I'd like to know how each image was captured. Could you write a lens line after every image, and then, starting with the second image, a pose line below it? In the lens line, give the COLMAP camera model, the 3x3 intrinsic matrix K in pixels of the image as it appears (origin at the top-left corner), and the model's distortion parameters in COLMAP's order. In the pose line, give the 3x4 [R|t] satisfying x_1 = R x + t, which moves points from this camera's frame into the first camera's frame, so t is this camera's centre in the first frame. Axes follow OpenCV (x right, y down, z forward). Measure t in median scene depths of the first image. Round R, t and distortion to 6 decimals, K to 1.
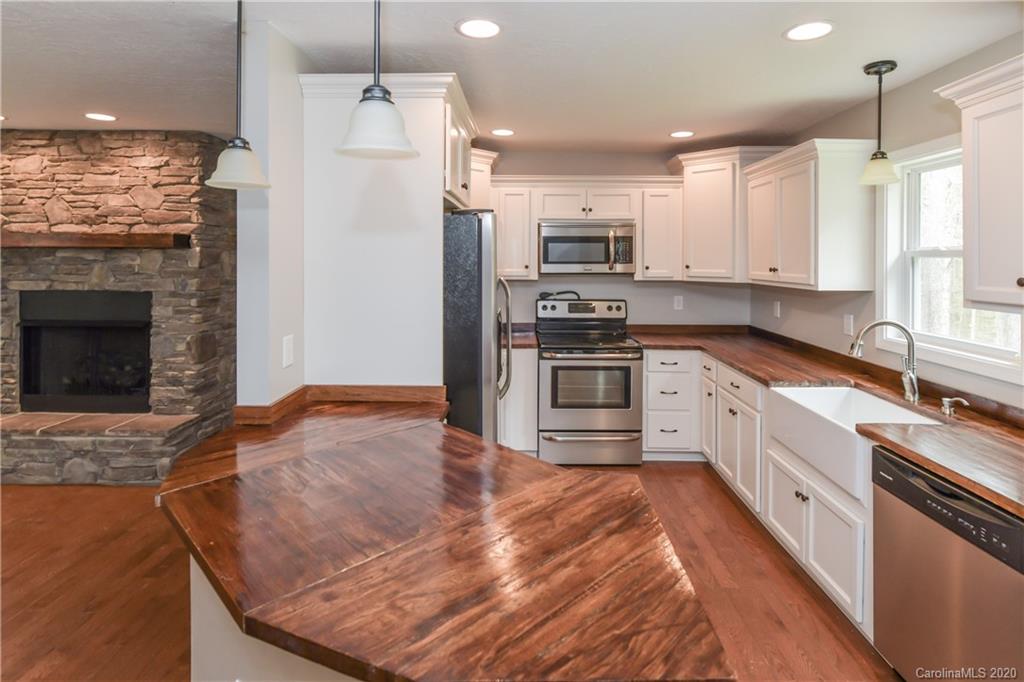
lens RADIAL K [[529.8, 0, 508.8], [0, 529.8, 255.6], [0, 0, 1]] dist [0.003041, -0.000278]
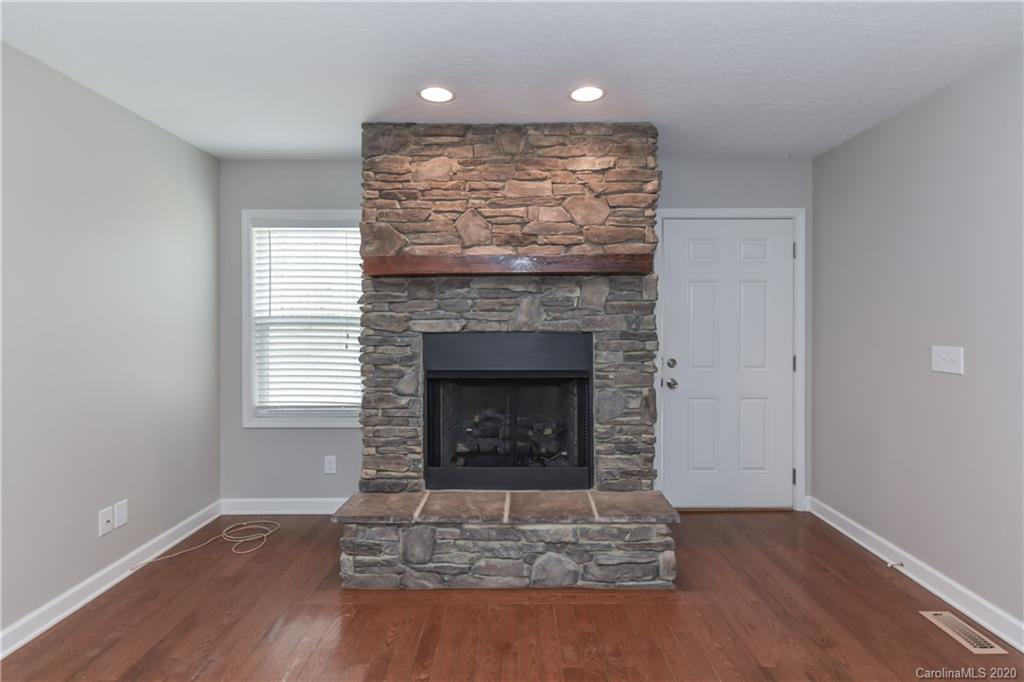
lens RADIAL K [[503.1, 0, 514.9], [0, 503.1, 322.6], [0, 0, 1]] dist [0.001144, -0.000080]
pose [[0.999944, -0.010595, 0.000297, -0.791904], [0.010593, 0.999917, 0.007283, 0.047336], [-0.000374, -0.007280, 0.999973, 0.268912]]
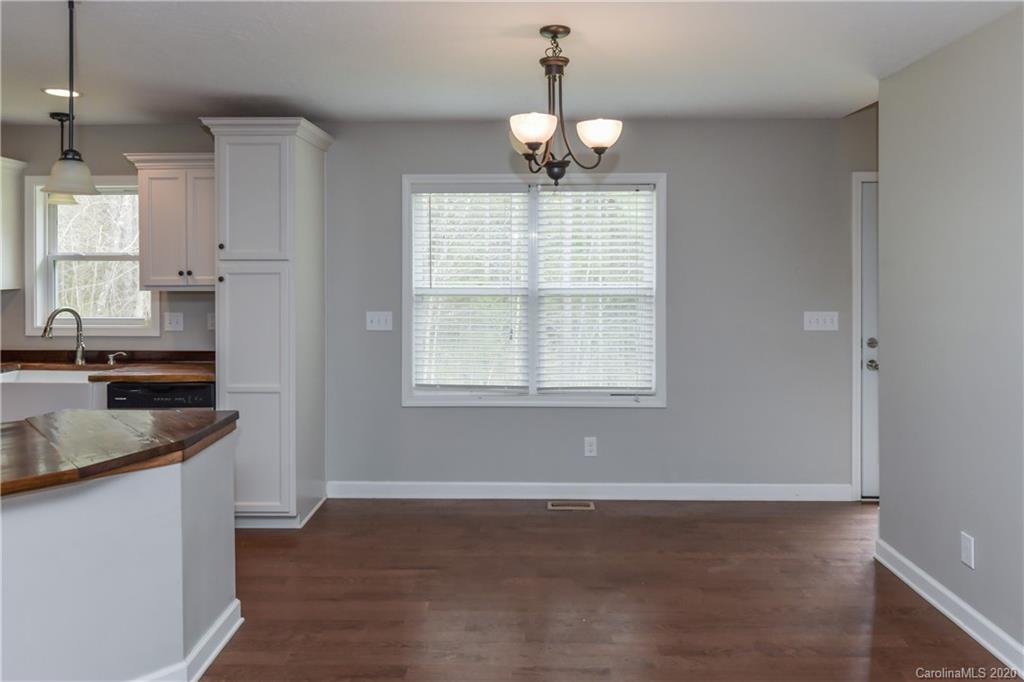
lens RADIAL K [[698.9, 0, 509.2], [0, 698.9, 270.4], [0, 0, 1]] dist [0.000231, 0.001381]
pose [[0.022016, -0.009626, 0.999711, -0.651623], [-0.002660, 0.999950, 0.009686, 0.005437], [-0.999754, -0.002873, 0.021989, -0.096707]]
